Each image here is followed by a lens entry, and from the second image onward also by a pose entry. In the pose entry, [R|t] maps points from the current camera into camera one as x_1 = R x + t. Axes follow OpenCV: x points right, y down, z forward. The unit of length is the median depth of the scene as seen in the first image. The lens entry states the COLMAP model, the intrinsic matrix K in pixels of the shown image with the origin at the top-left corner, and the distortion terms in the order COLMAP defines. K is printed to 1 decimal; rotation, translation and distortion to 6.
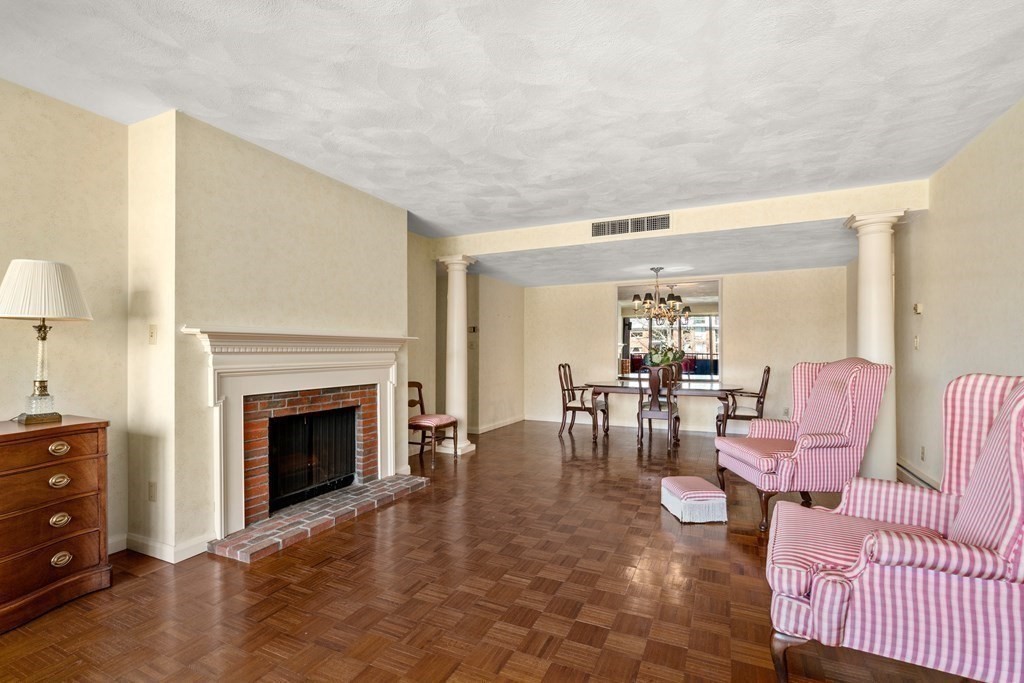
lens RADIAL K [[470.6, 0, 509.9], [0, 470.6, 348.5], [0, 0, 1]] dist [0.000992, 0.001596]
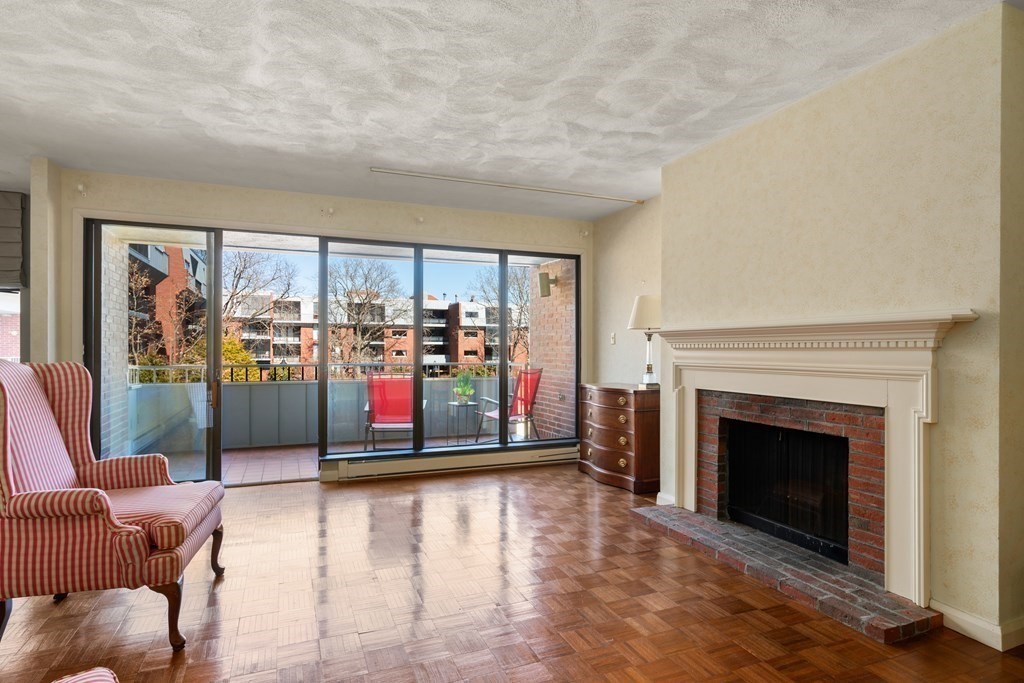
lens RADIAL K [[568.1, 0, 514.6], [0, 568.1, 344.9], [0, 0, 1]] dist [0.000413, -0.000338]
pose [[-0.687001, -0.002132, -0.726653, 0.579761], [0.005898, 0.999946, -0.008510, 0.007525], [0.726632, -0.010132, -0.686952, 1.392413]]
